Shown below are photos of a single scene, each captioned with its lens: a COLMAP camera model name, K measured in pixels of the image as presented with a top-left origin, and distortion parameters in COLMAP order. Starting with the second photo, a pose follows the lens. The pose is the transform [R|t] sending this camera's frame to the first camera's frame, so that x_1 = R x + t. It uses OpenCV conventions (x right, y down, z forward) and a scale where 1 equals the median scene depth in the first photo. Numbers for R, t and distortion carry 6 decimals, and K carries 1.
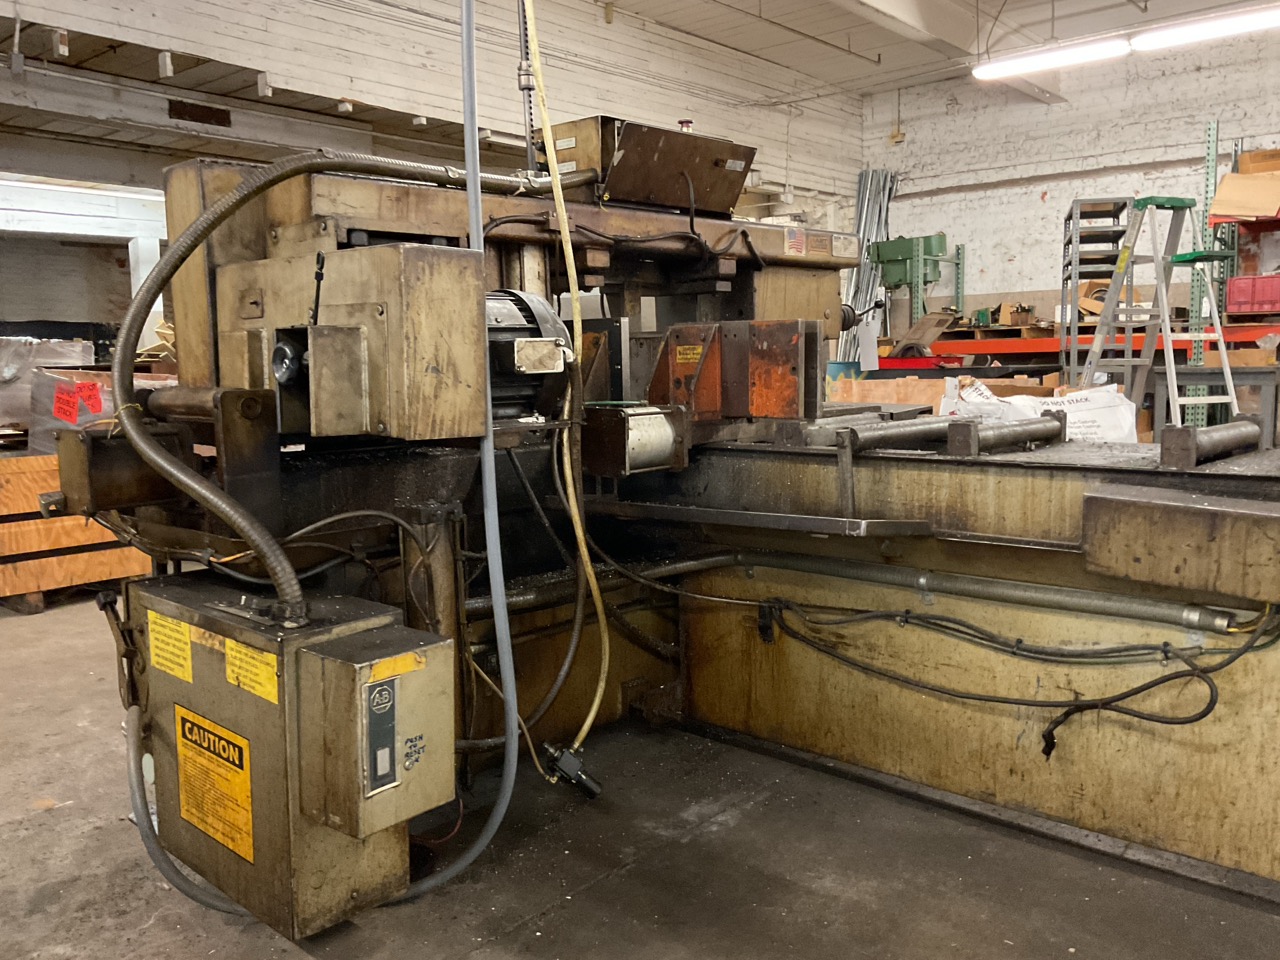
lens RADIAL K [[1056.0, 0, 643.3], [0, 1056.0, 484.0], [0, 0, 1]] dist [0.074936, -0.141390]
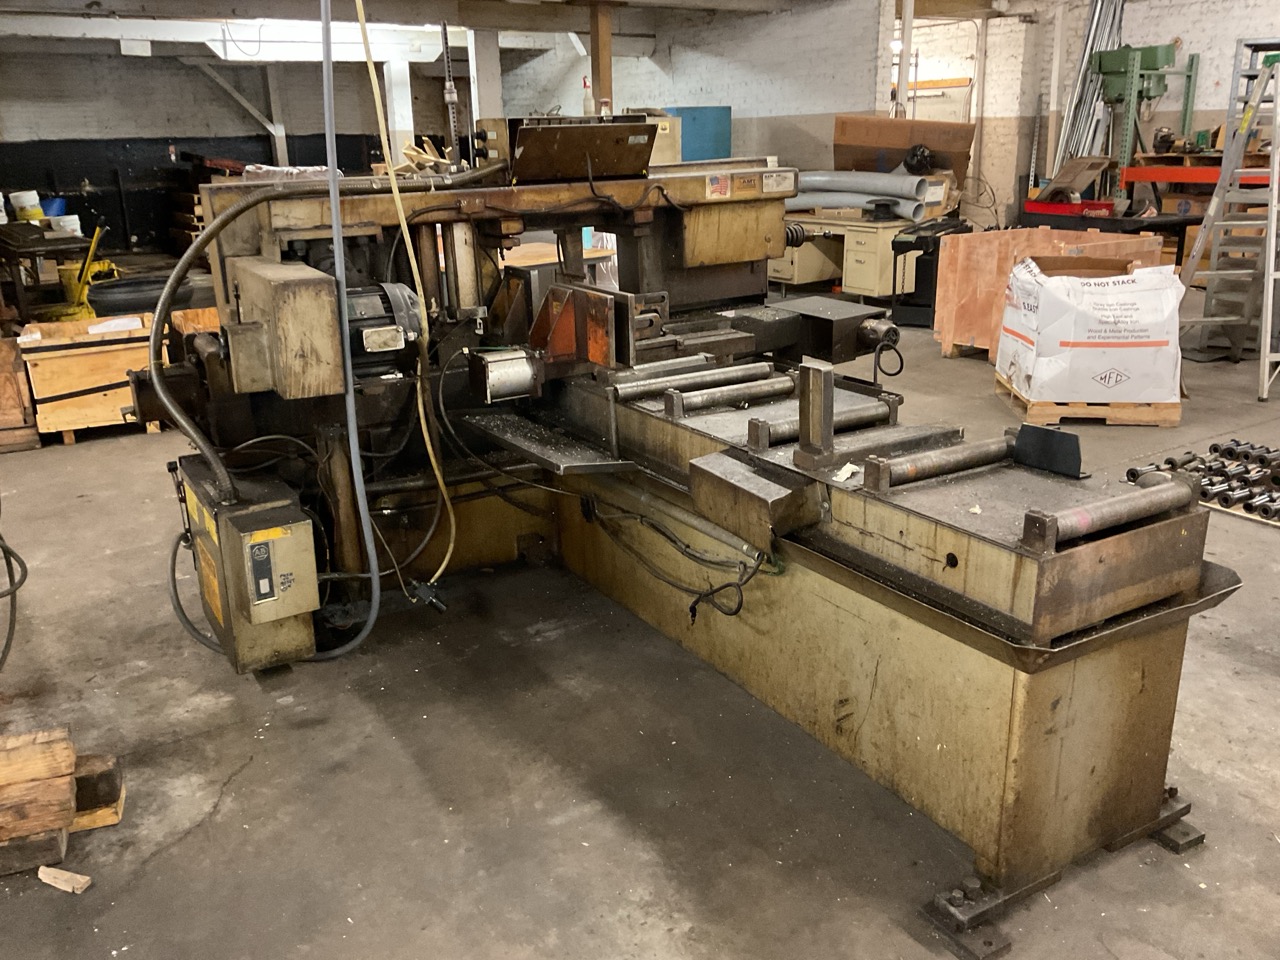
lens RADIAL K [[1056.0, 0, 638.1], [0, 1056.0, 487.1], [0, 0, 1]] dist [0.074936, -0.141390]
pose [[0.961825, 0.082502, -0.260934, 0.667574], [-0.027367, 0.977693, 0.208248, -0.238588], [0.272294, -0.193157, 0.942627, -0.392384]]
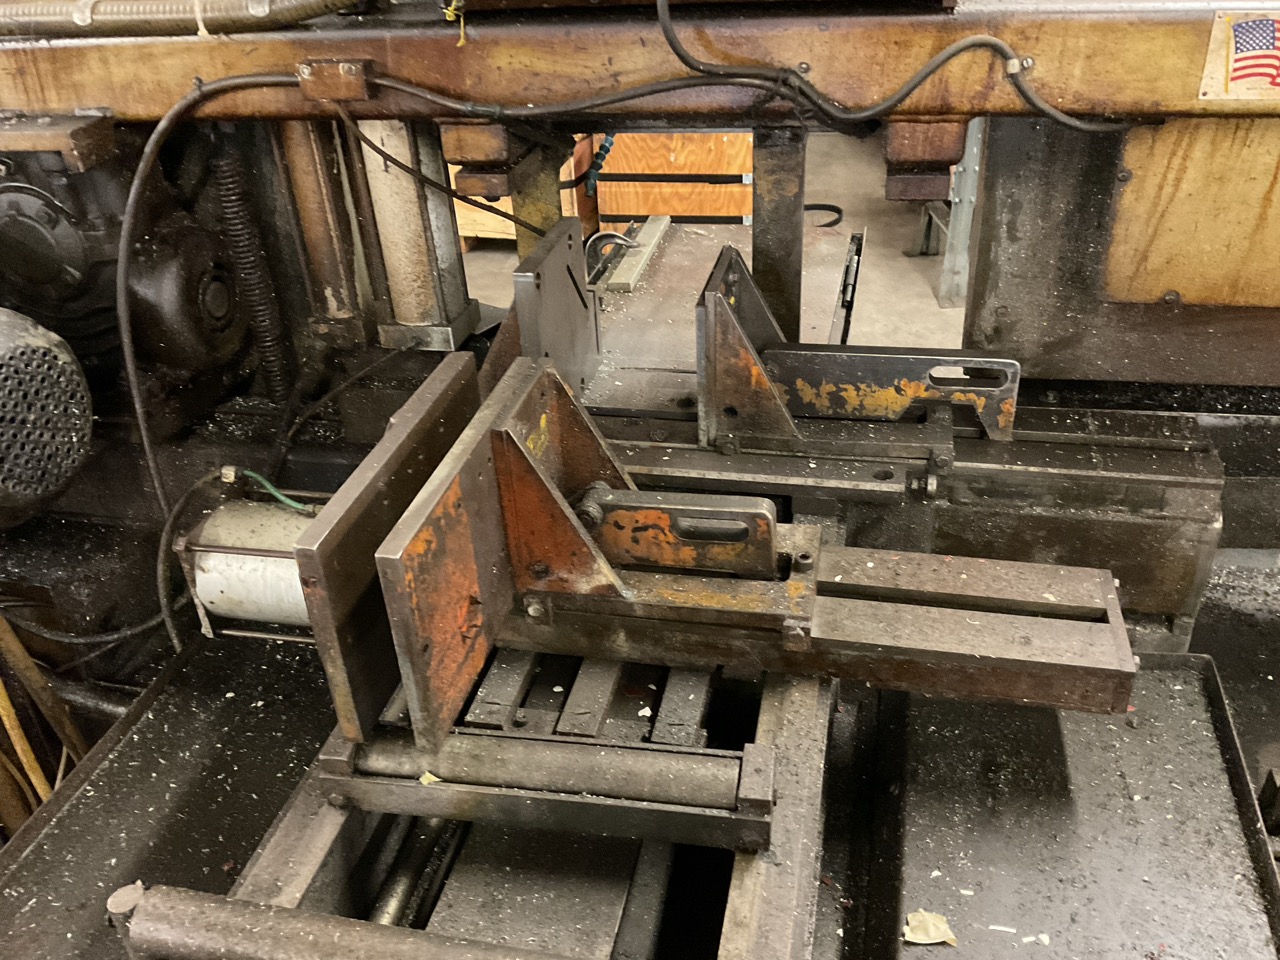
lens RADIAL K [[1056.0, 0, 650.8], [0, 1056.0, 484.8], [0, 0, 1]] dist [0.074936, -0.141390]
pose [[0.518699, 0.447771, -0.728321, 0.563613], [-0.068273, 0.870854, 0.486777, -0.432244], [0.852226, -0.202766, 0.482282, 1.103944]]
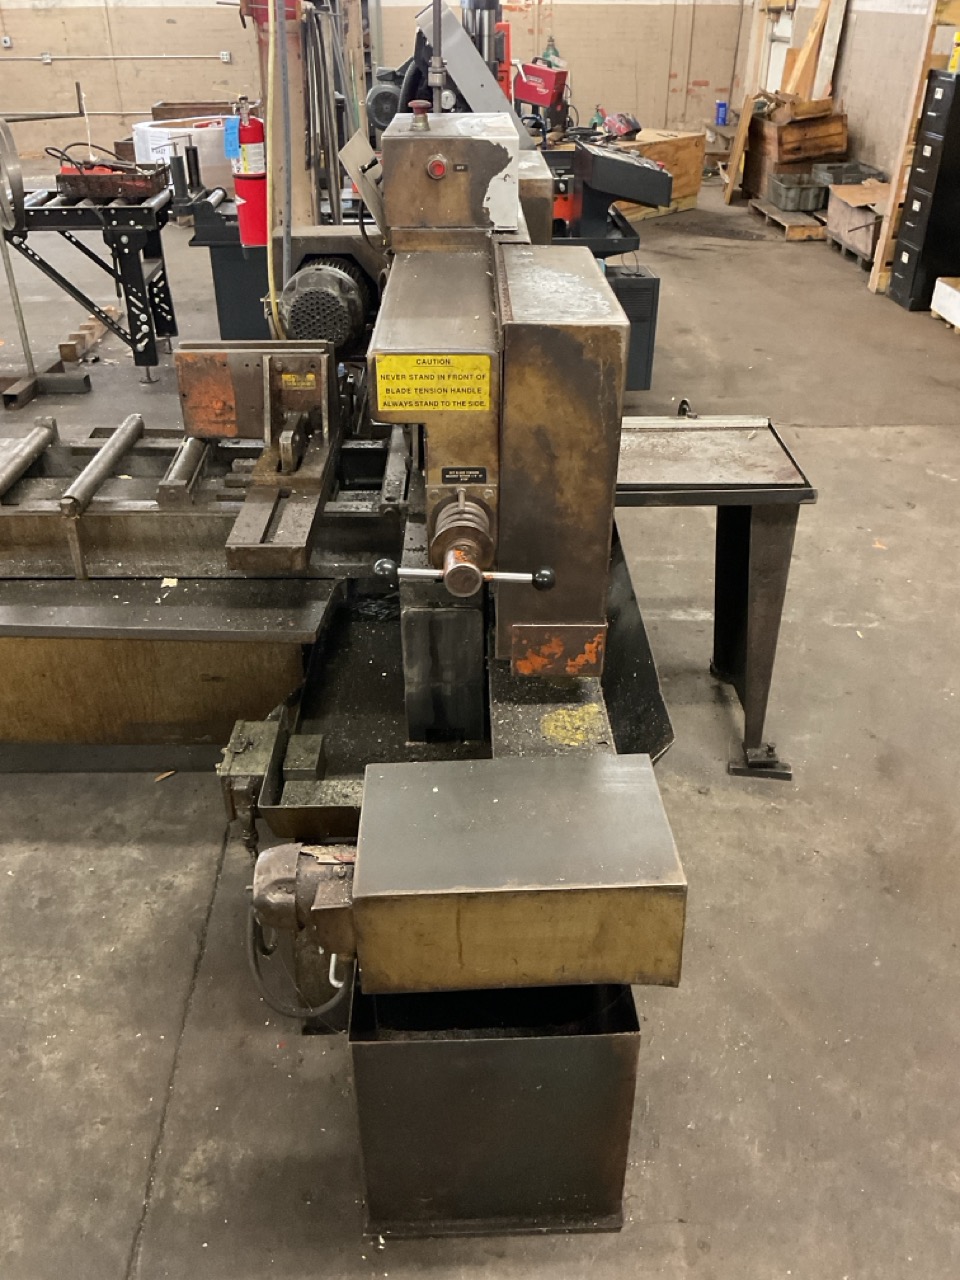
lens RADIAL K [[1056.0, 0, 481.5], [0, 1056.0, 636.5], [0, 0, 1]] dist [0.074936, -0.141390]
pose [[-0.719668, 0.374775, -0.584484, 0.849024], [-0.068877, 0.799123, 0.597209, -0.732670], [0.690894, 0.470050, -0.549290, 2.394560]]
